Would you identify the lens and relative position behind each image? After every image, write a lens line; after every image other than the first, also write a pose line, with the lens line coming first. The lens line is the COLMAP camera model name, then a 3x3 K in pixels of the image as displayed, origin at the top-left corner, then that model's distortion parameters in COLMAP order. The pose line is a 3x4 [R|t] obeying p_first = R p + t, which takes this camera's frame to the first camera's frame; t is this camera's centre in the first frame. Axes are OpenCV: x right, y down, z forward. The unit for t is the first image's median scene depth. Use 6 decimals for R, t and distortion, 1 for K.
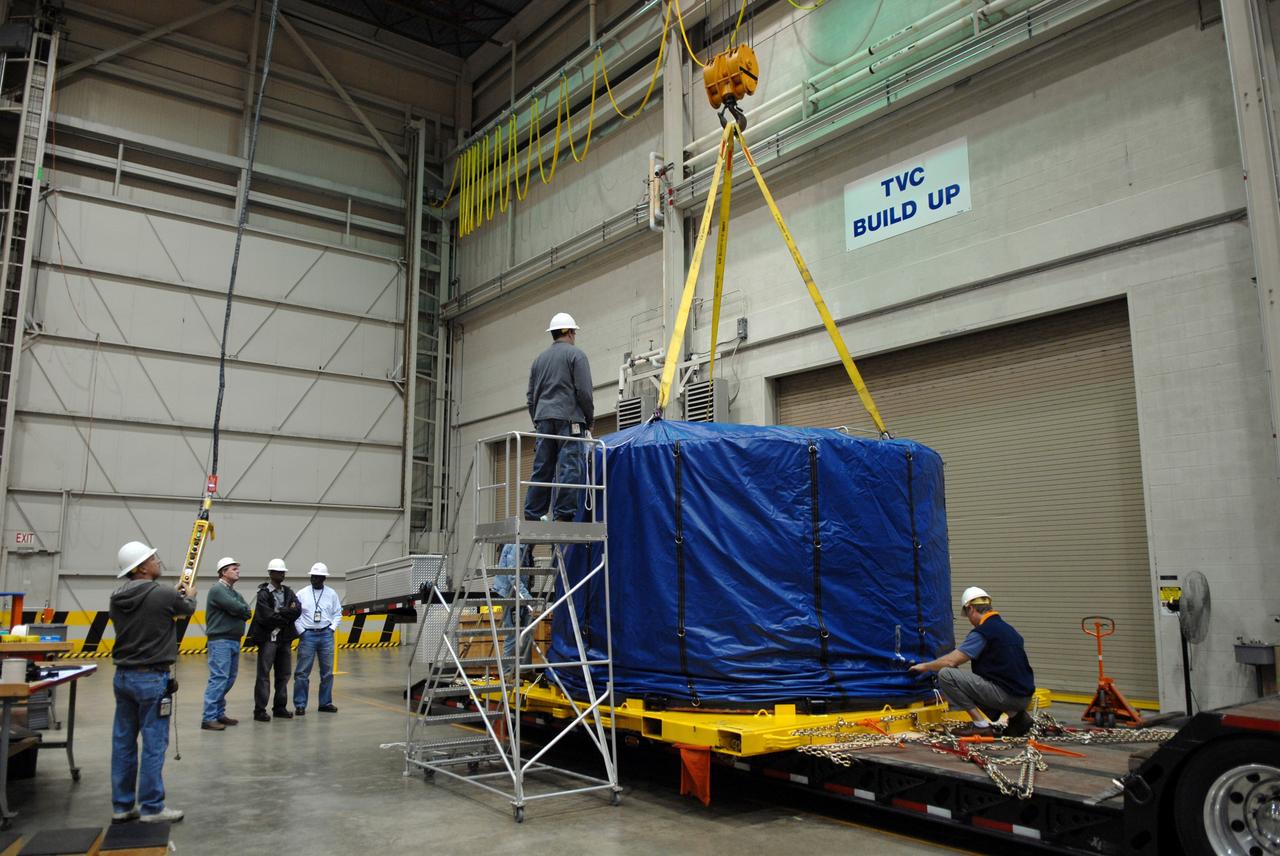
lens RADIAL K [[939.0, 0, 640.0], [0, 939.0, 428.0], [0, 0, 1]] dist [-0.019953, -0.046444]
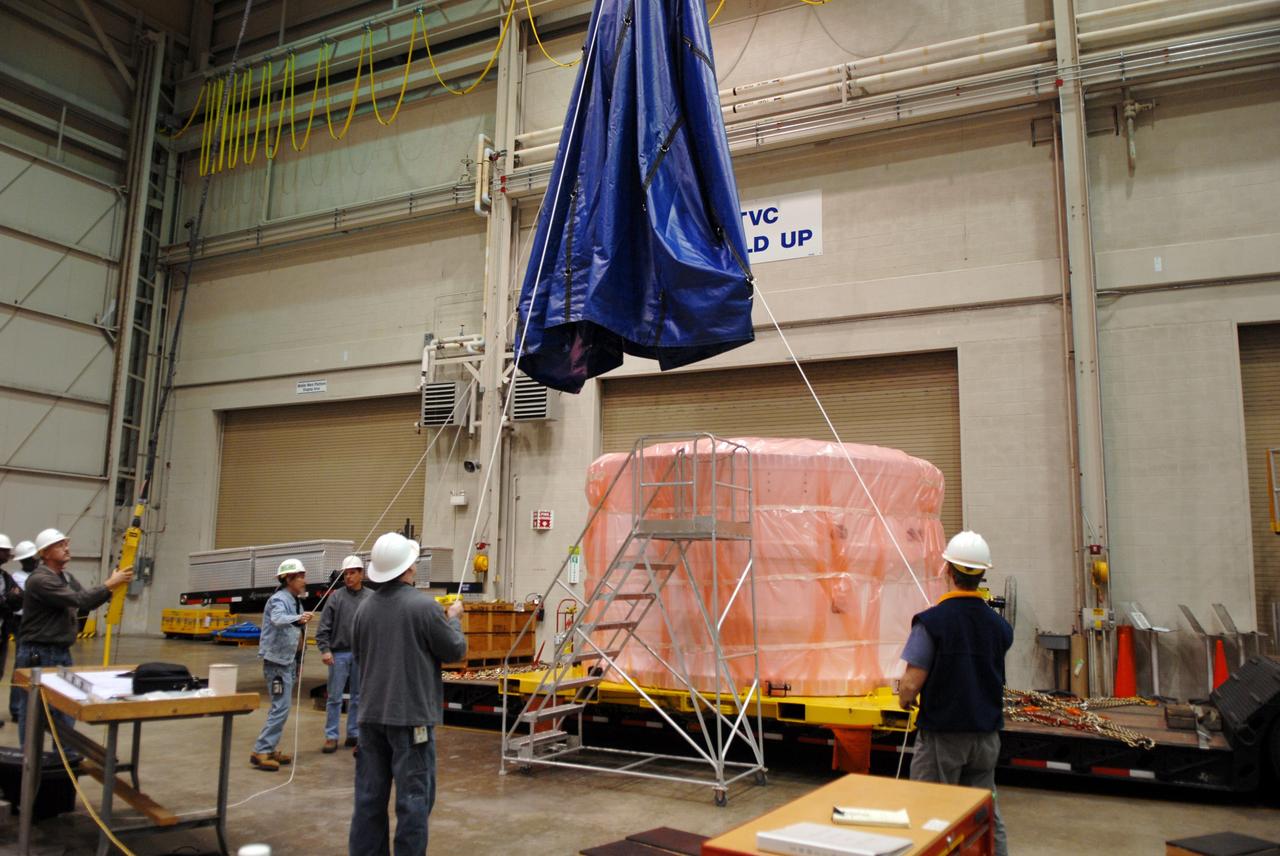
lens RADIAL K [[939.0, 0, 640.0], [0, 939.0, 428.0], [0, 0, 1]] dist [-0.019953, -0.046444]
pose [[0.903142, 0.085127, 0.420817, -0.219256], [-0.089767, 0.995924, -0.008811, 0.005501], [-0.419852, -0.029818, 0.907103, 0.032759]]
